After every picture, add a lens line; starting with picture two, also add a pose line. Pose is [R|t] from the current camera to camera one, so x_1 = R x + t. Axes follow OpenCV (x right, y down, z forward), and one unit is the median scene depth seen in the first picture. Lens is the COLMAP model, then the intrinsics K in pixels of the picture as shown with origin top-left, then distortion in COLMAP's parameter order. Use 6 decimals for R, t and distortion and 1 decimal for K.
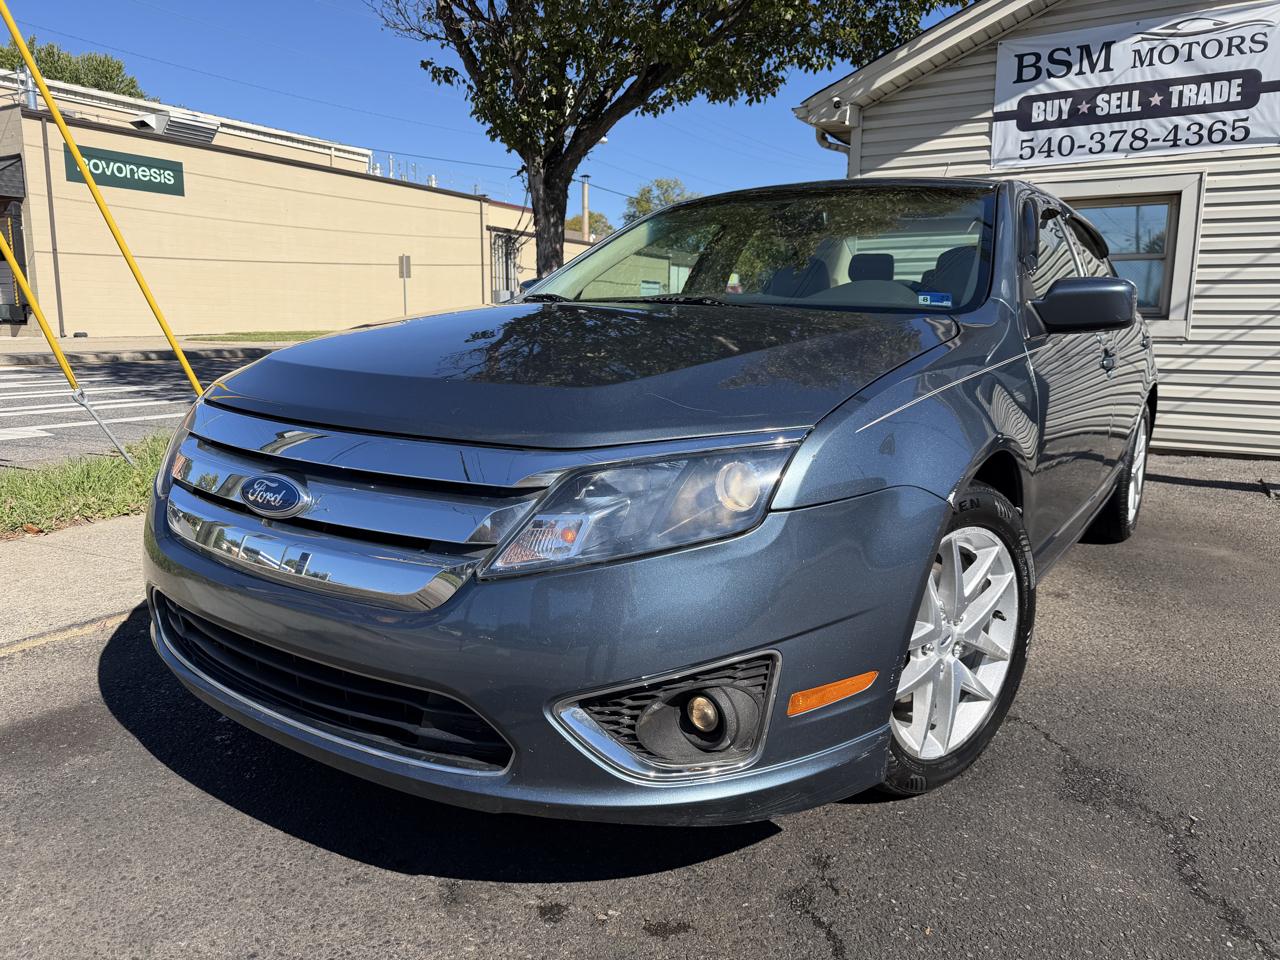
lens RADIAL K [[879.7, 0, 640.0], [0, 879.7, 480.0], [0, 0, 1]] dist [-0.007057, 0.003413]
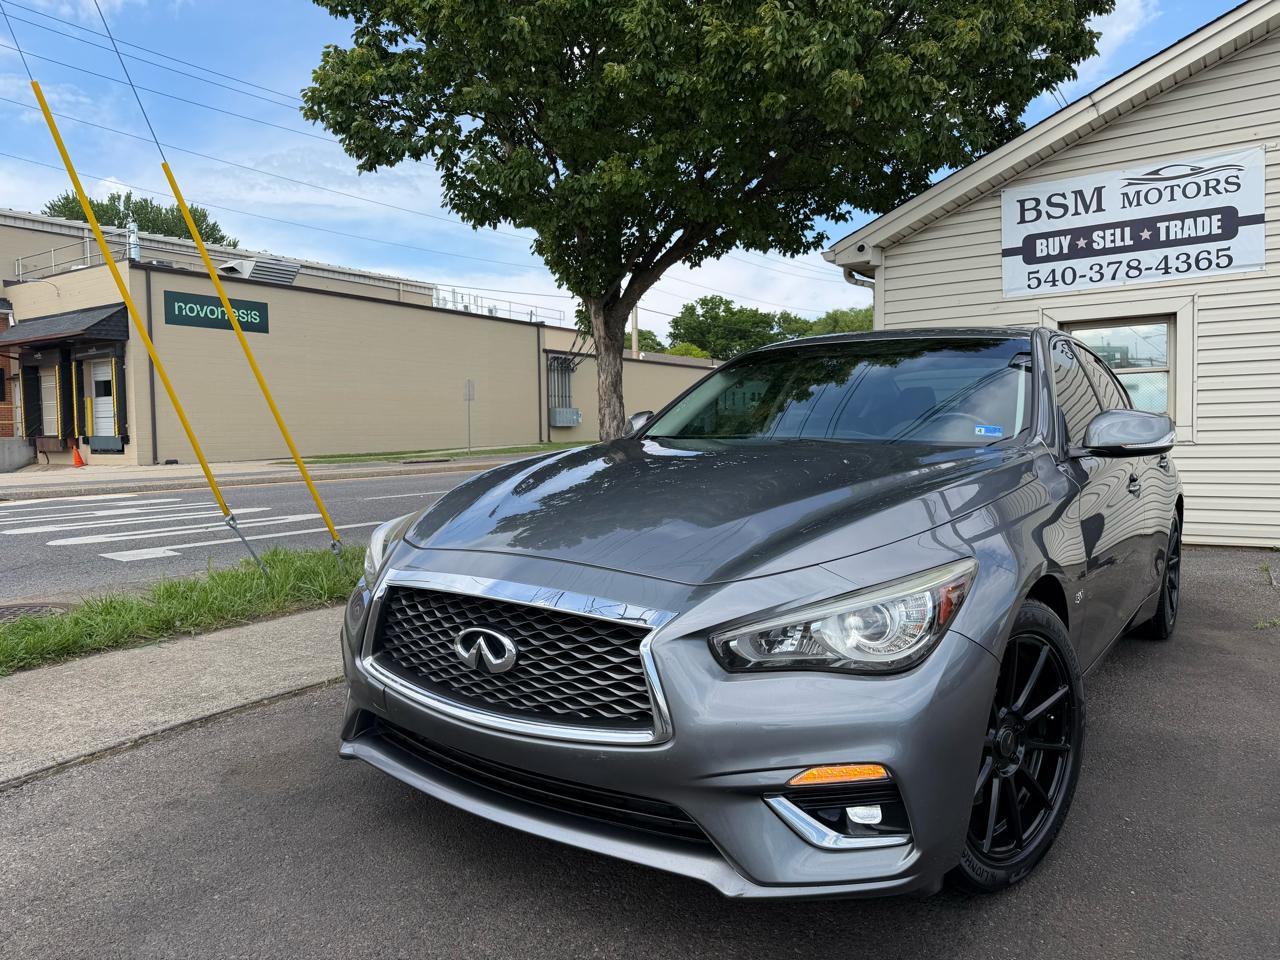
lens RADIAL K [[876.4, 0, 641.0], [0, 876.4, 485.5], [0, 0, 1]] dist [0.007430, -0.007427]
pose [[0.997983, -0.026994, -0.057450, -0.003685], [0.020072, 0.992832, -0.117823, 0.006947], [0.060219, 0.116432, 0.991371, -0.115997]]
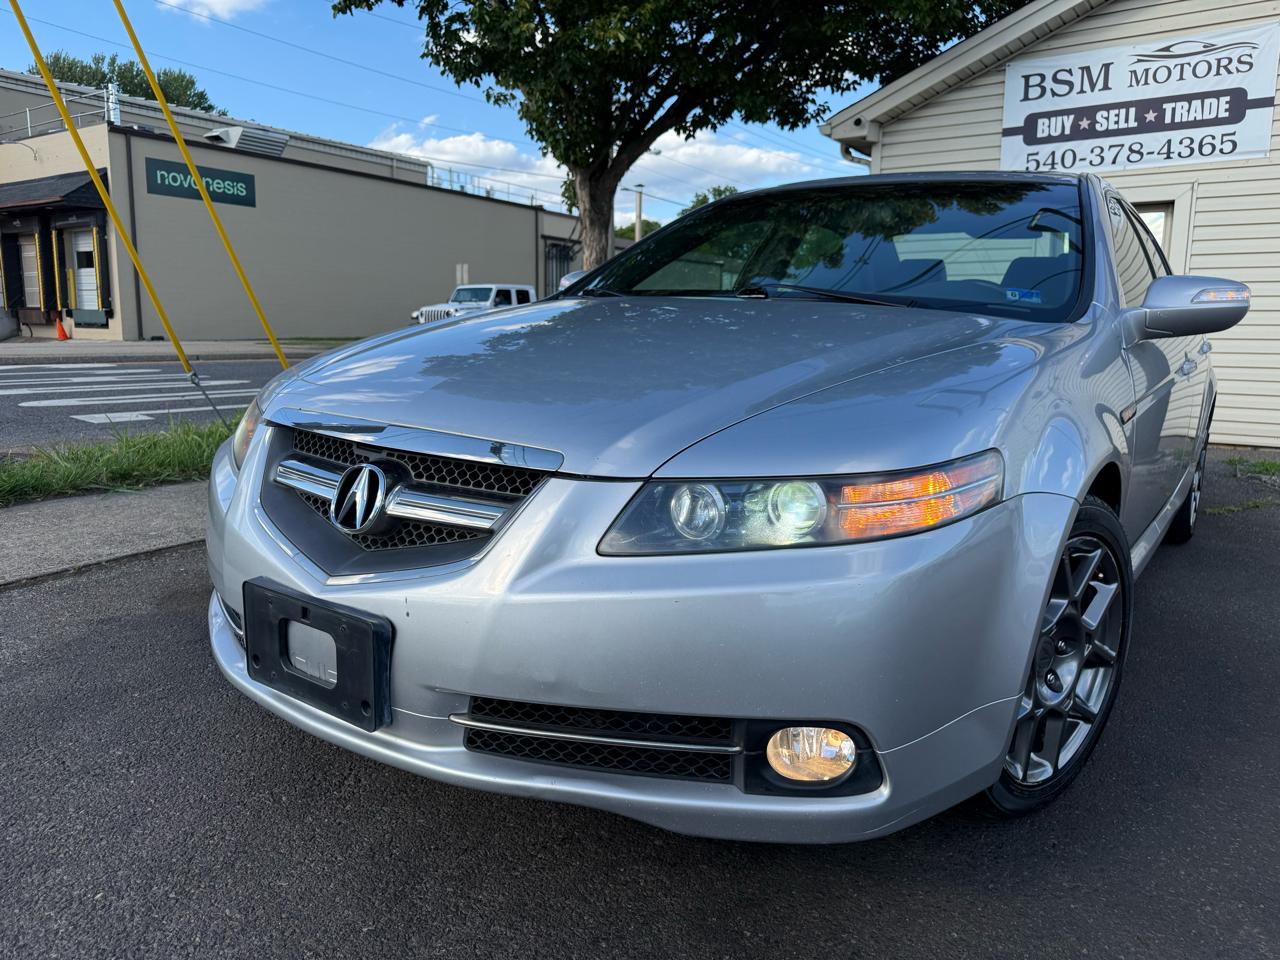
lens RADIAL K [[889.8, 0, 645.1], [0, 889.8, 477.8], [0, 0, 1]] dist [-0.007332, 0.006217]
pose [[0.998442, 0.012224, -0.054438, 0.028436], [-0.012994, 0.999820, -0.013820, 0.034757], [0.054259, 0.014505, 0.998422, -0.116740]]
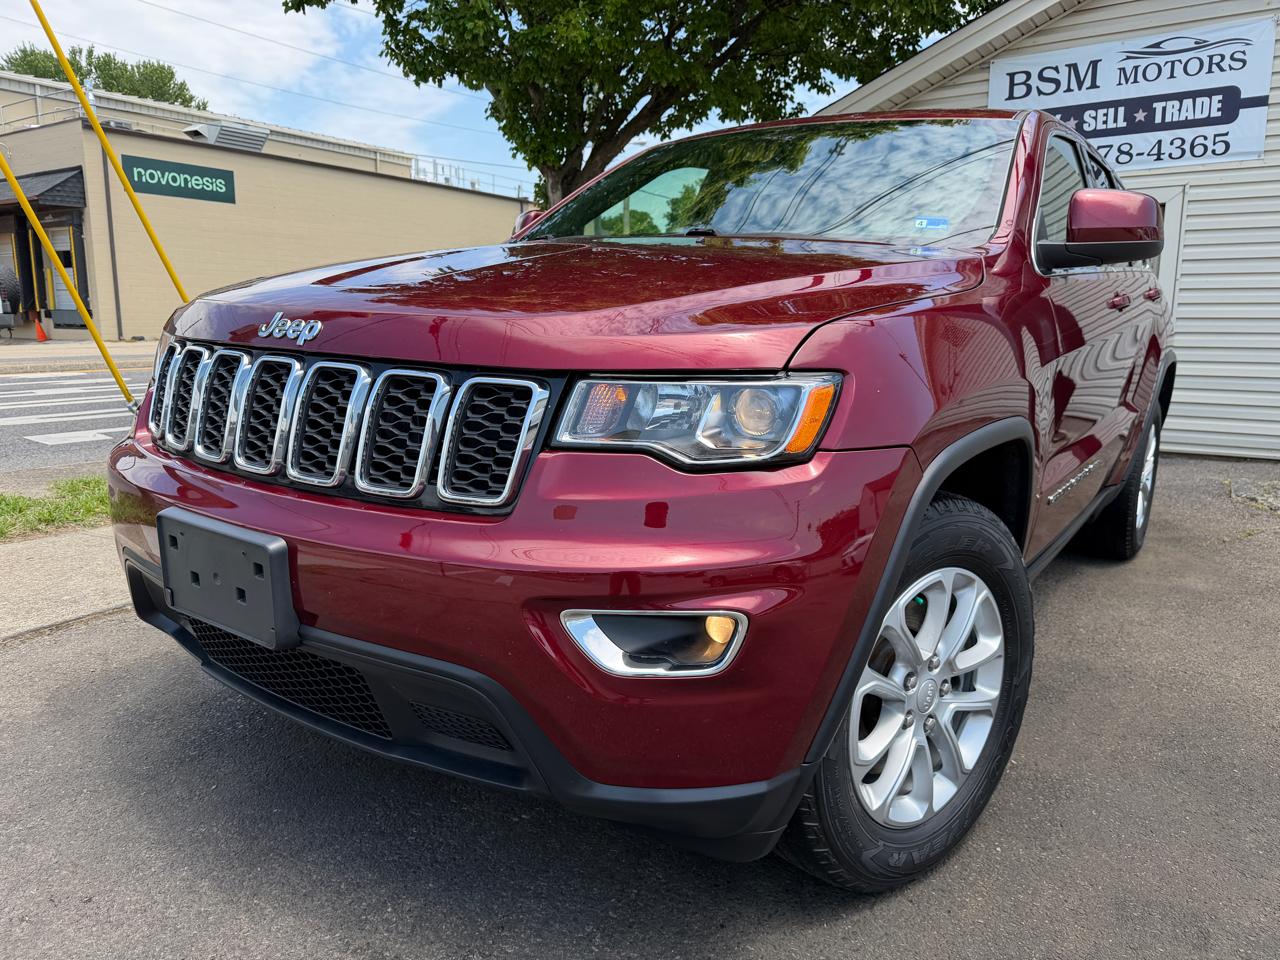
lens RADIAL K [[883.1, 0, 644.1], [0, 883.1, 480.4], [0, 0, 1]] dist [-0.003961, 0.001221]
pose [[0.998900, 0.001192, -0.046884, 0.047527], [-0.001040, 0.999994, 0.003248, -0.003425], [0.046888, -0.003196, 0.998895, -0.070153]]
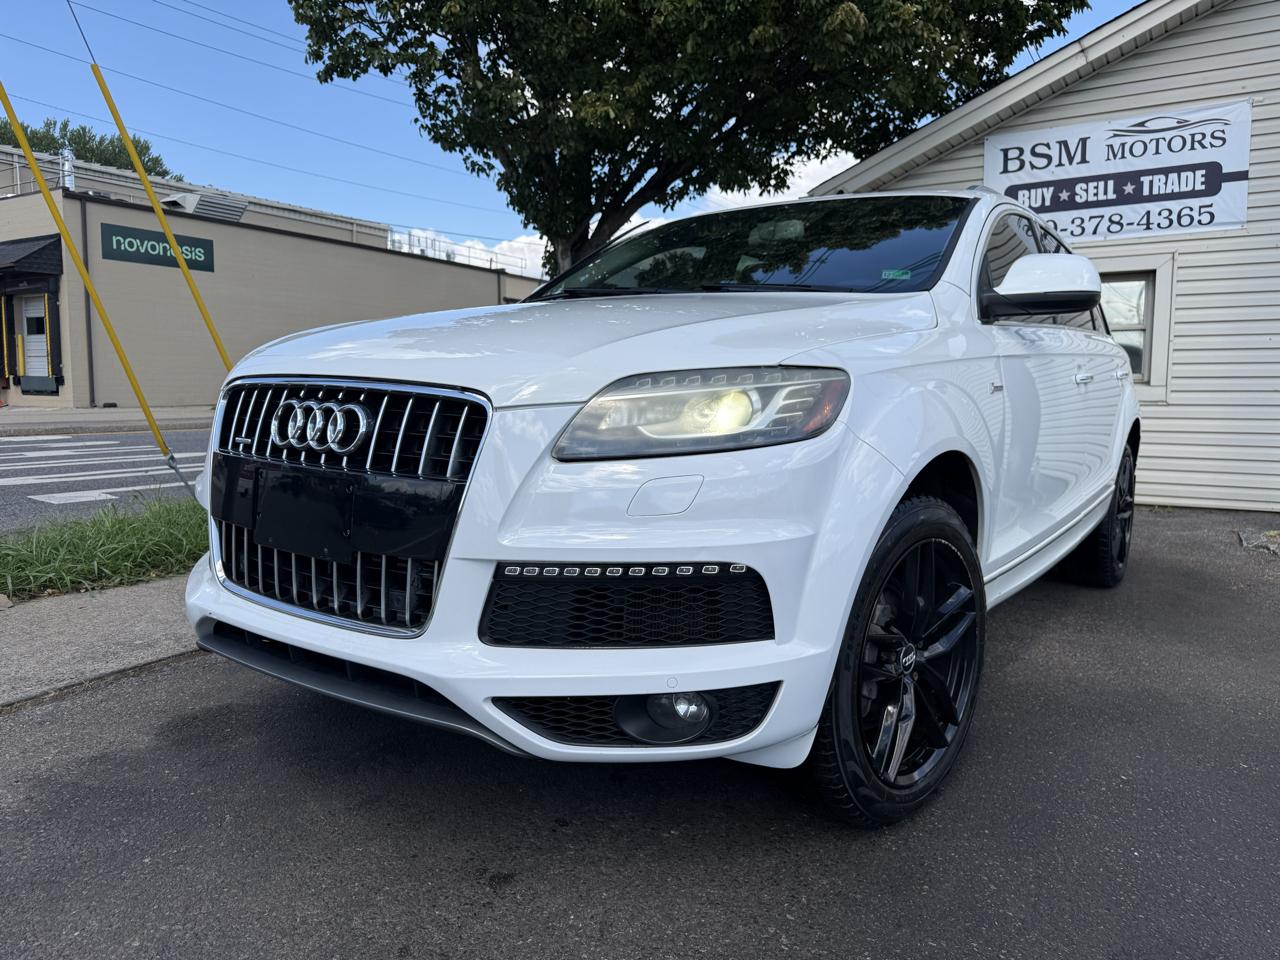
lens RADIAL K [[887.9, 0, 643.5], [0, 887.9, 480.2], [0, 0, 1]] dist [0.001040, -0.001399]
pose [[0.999939, -0.005775, -0.009460, -0.013983], [0.005048, 0.997161, -0.075133, 0.013223], [0.009867, 0.075080, 0.997129, -0.089359]]
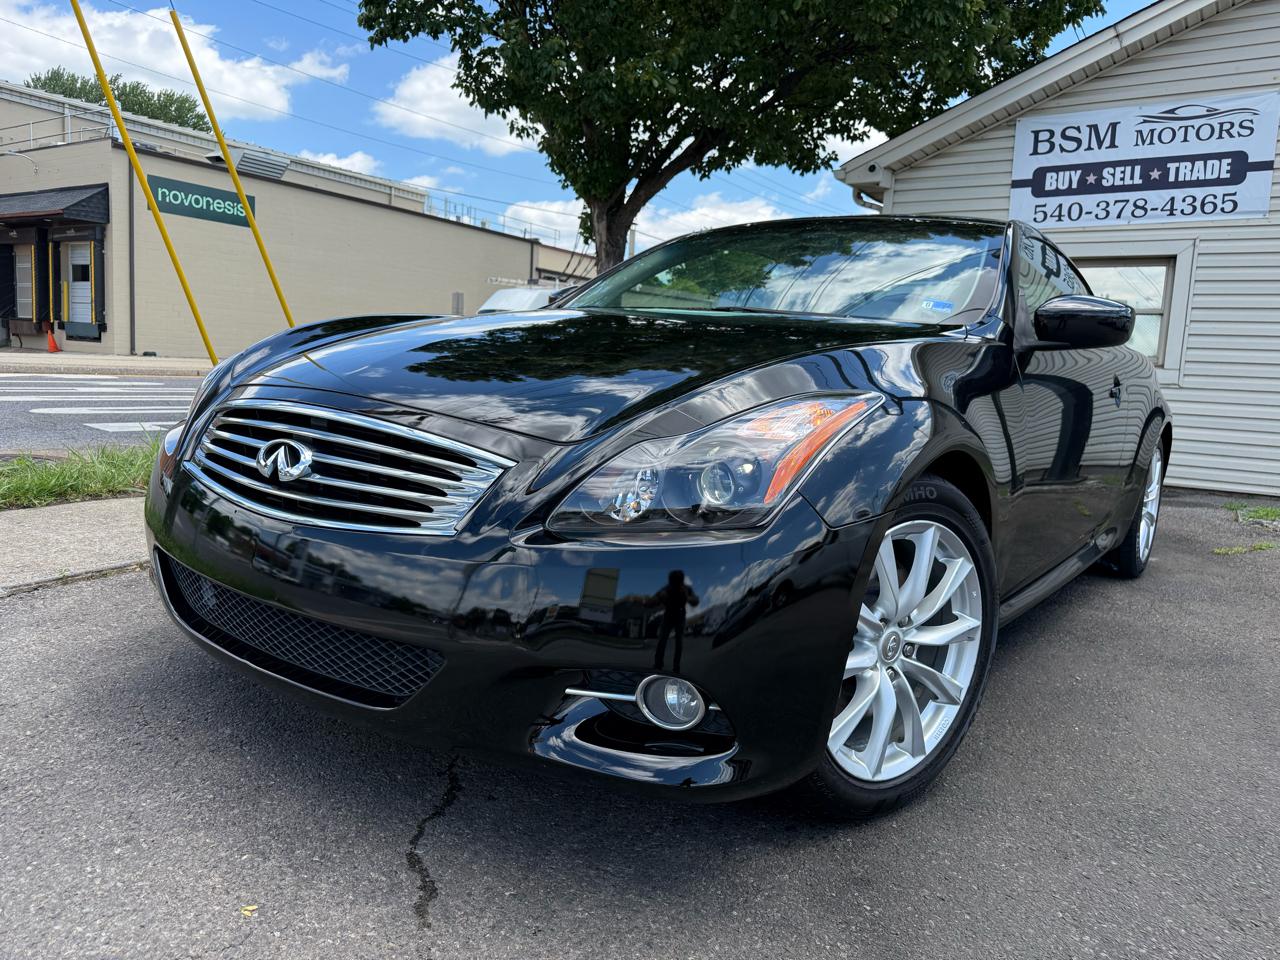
lens RADIAL K [[885.8, 0, 642.6], [0, 885.8, 482.4], [0, 0, 1]] dist [0.004110, -0.004251]
pose [[0.998352, 0.045871, -0.034497, -0.012090], [-0.047530, 0.997672, -0.048895, 0.046978], [0.032174, 0.050454, 0.998208, -0.133462]]
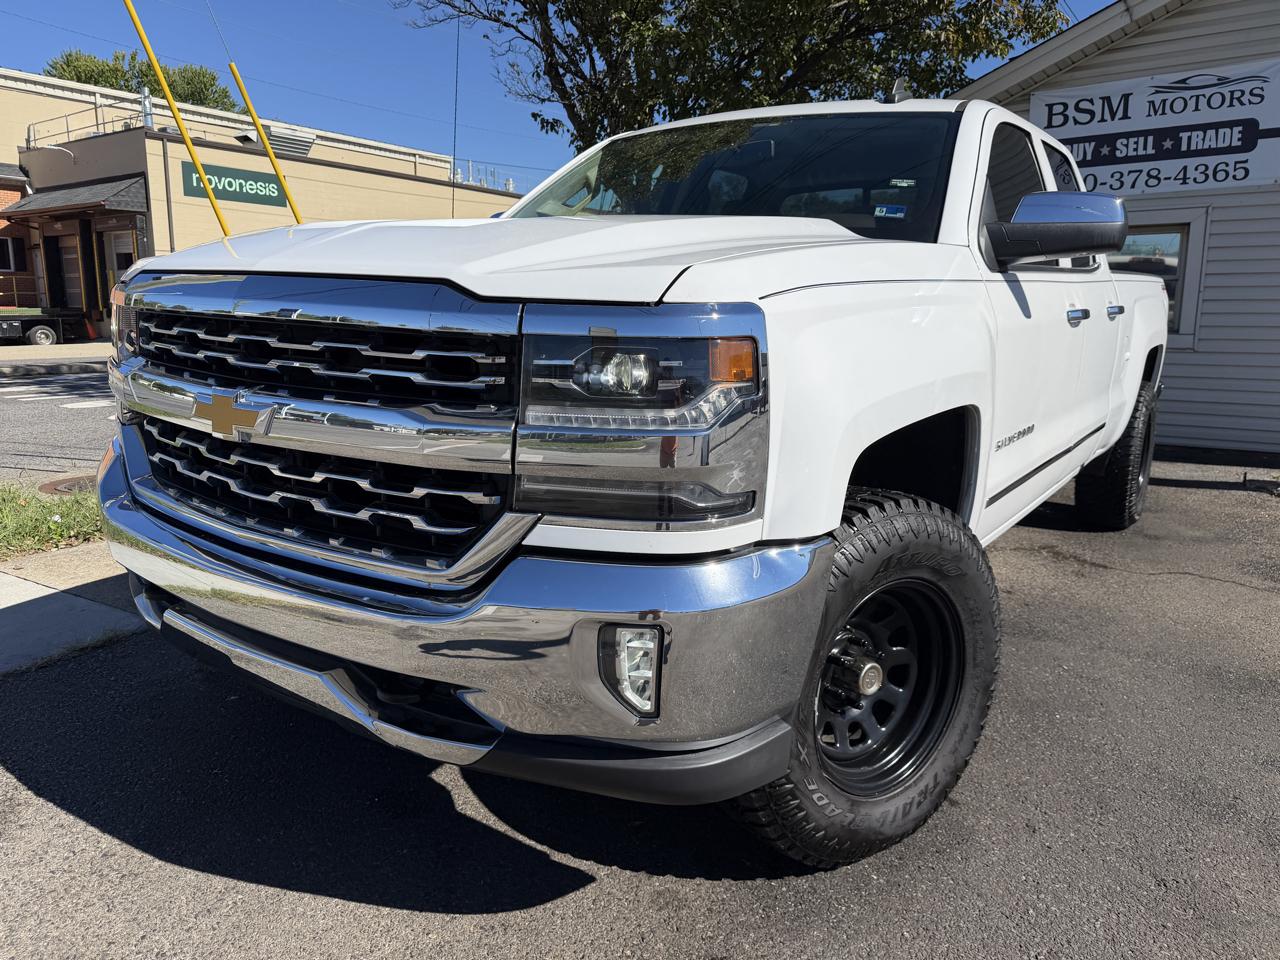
lens RADIAL K [[883.1, 0, 644.1], [0, 883.1, 480.4], [0, 0, 1]] dist [-0.003961, 0.001221]
pose [[0.997464, 0.006190, -0.070900, -0.014797], [-0.005709, 0.999959, 0.006995, 0.005764], [0.070940, -0.006573, 0.997459, -0.201967]]
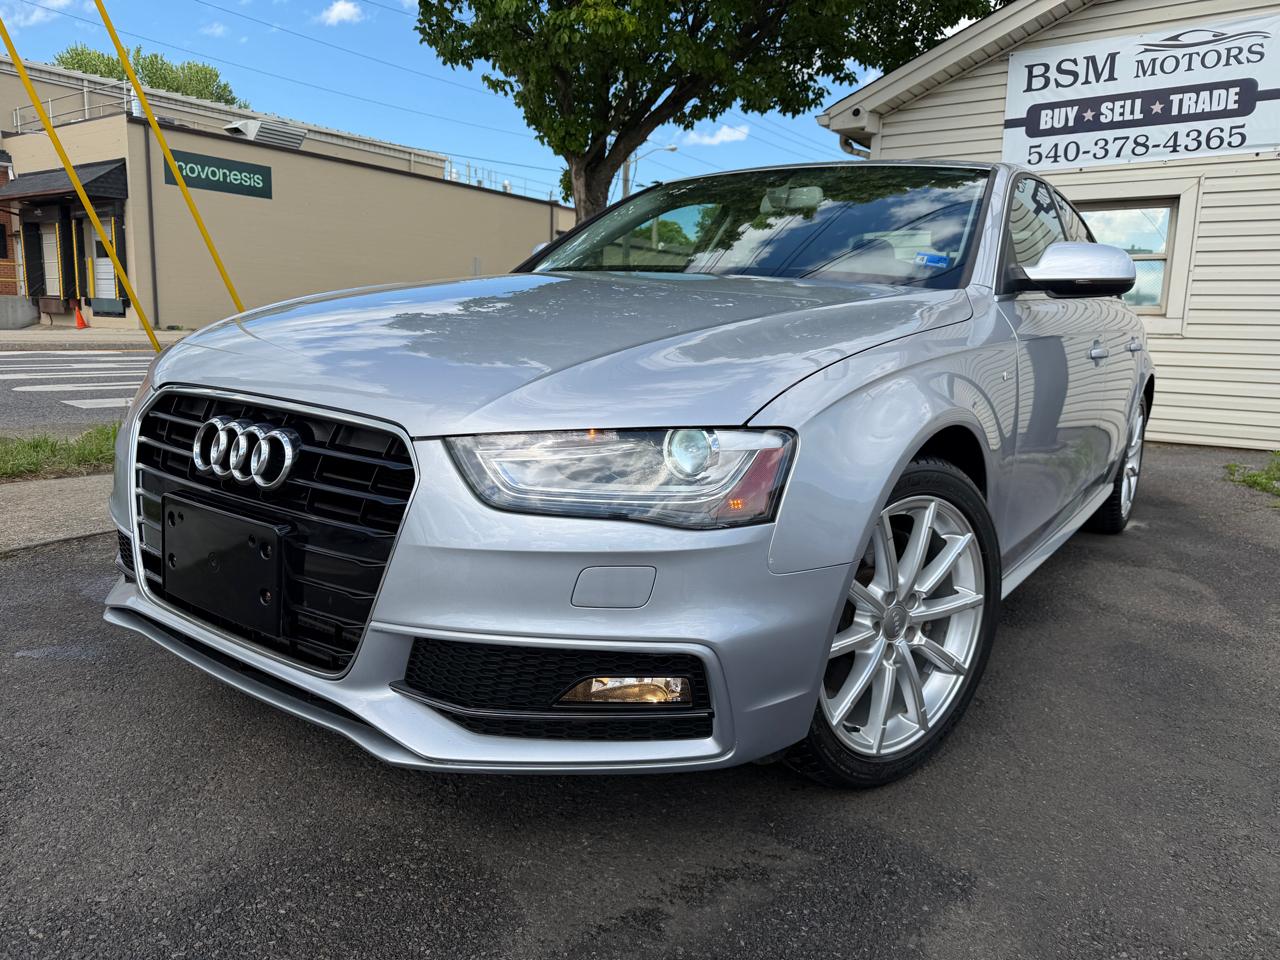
lens RADIAL K [[883.1, 0, 644.1], [0, 883.1, 480.4], [0, 0, 1]] dist [-0.003961, 0.001221]
pose [[0.996824, 0.029409, -0.074008, 0.064128], [-0.029982, 0.999528, -0.006640, 0.036282], [0.073778, 0.008838, 0.997236, -0.089591]]
